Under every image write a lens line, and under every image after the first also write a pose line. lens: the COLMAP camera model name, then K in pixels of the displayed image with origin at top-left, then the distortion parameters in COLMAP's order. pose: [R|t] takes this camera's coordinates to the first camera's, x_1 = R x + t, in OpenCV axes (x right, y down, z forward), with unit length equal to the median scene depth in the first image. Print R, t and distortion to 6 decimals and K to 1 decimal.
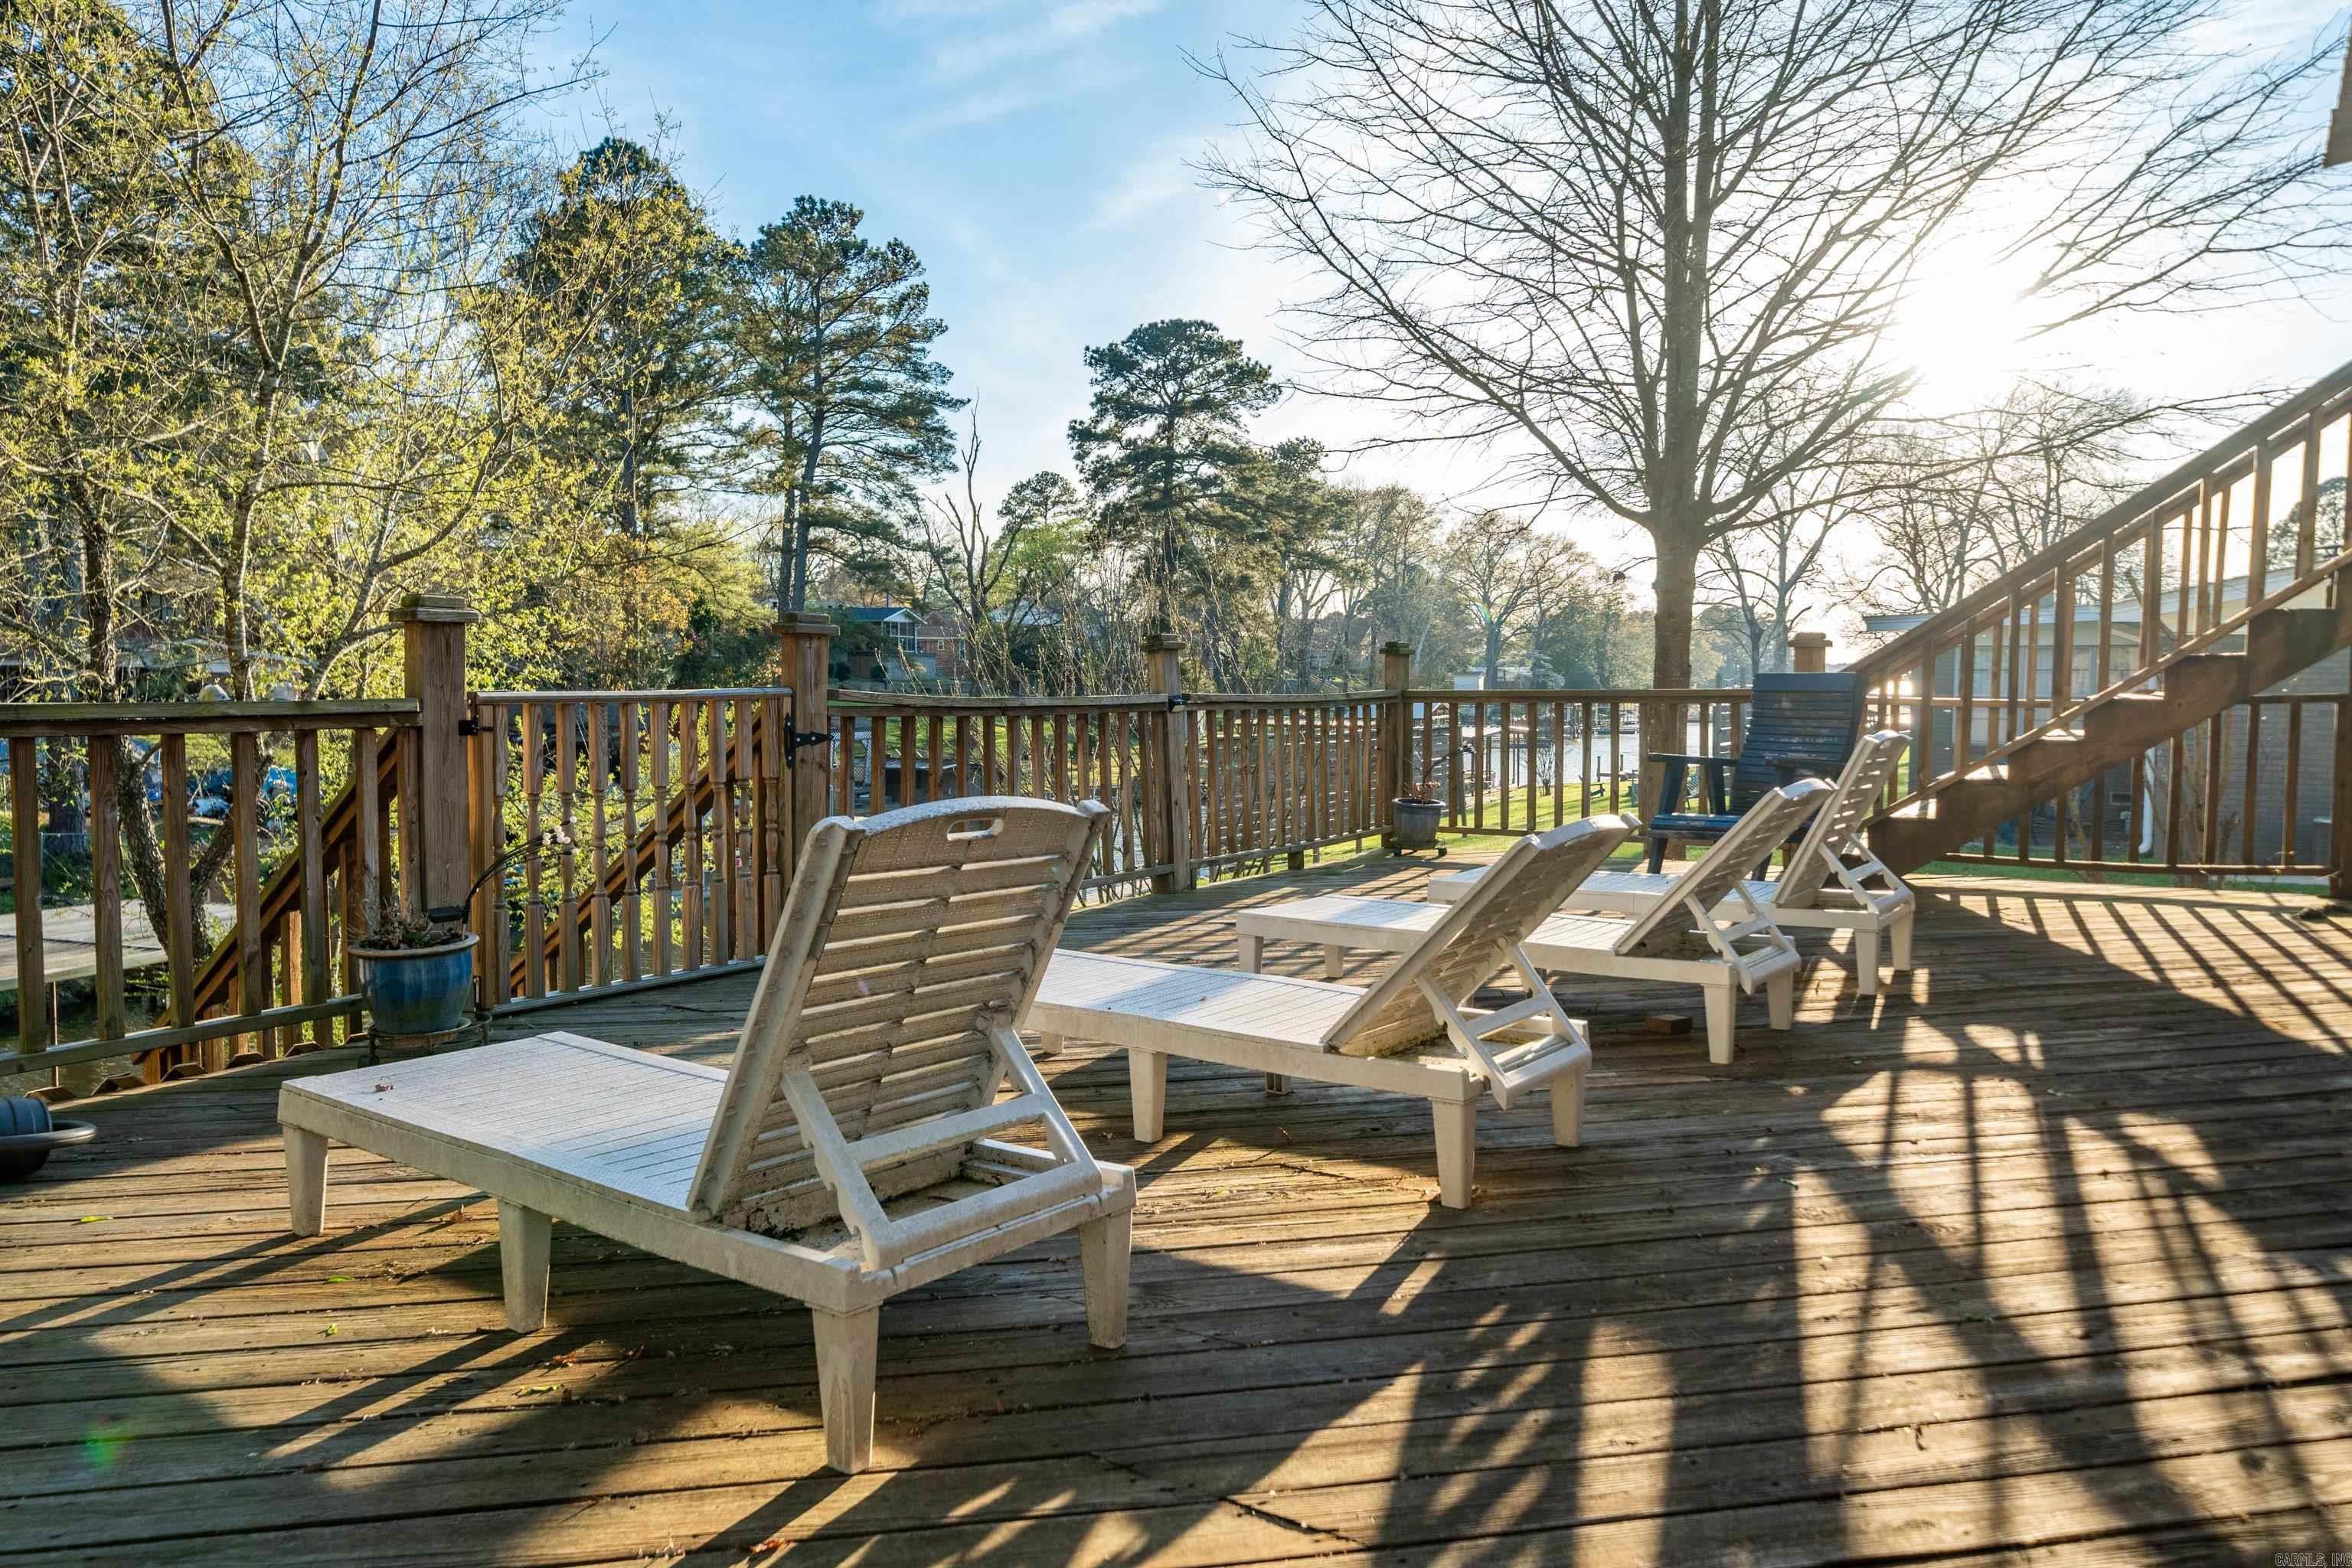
lens RADIAL K [[1559.8, 0, 1178.6], [0, 1559.8, 766.6], [0, 0, 1]] dist [-0.008048, 0.020144]
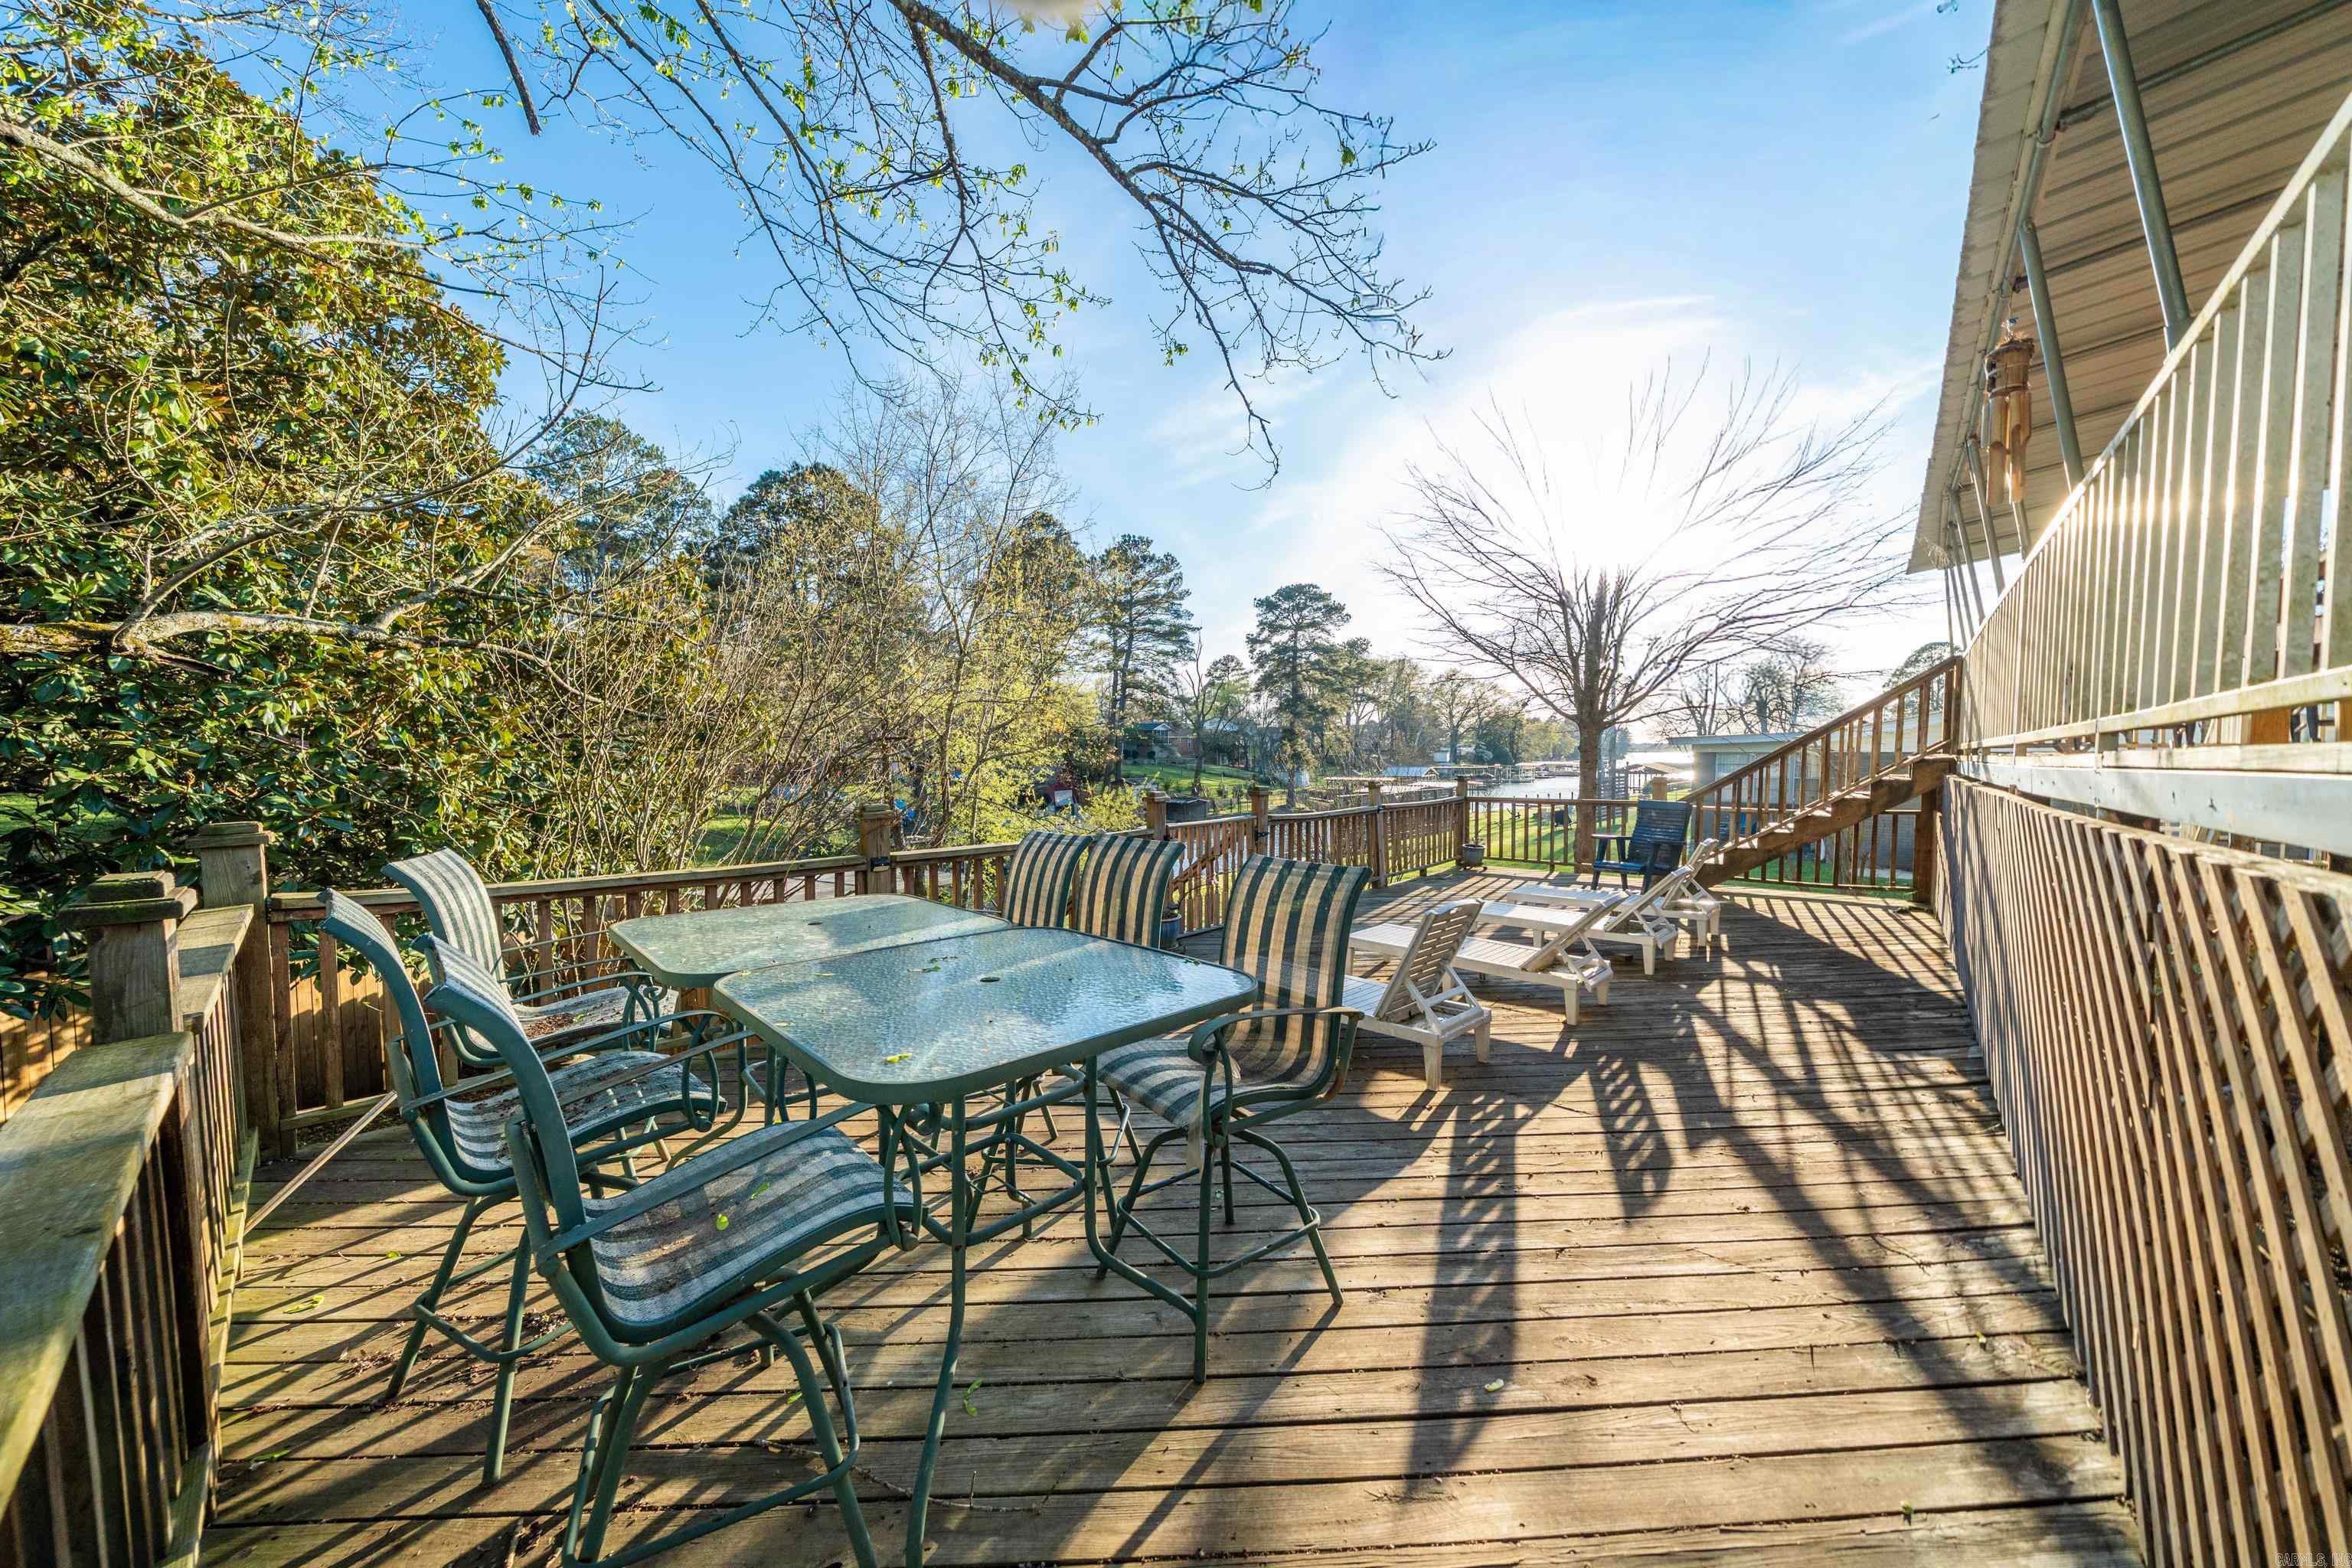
lens RADIAL K [[809.9, 0, 1154.2], [0, 809.9, 771.9], [0, 0, 1]] dist [0.000202, -0.000094]
pose [[0.991196, 0.000747, -0.132399, -0.212414], [-0.002981, 0.999857, -0.016674, -0.089527], [0.132368, 0.016921, 0.991056, -0.337547]]
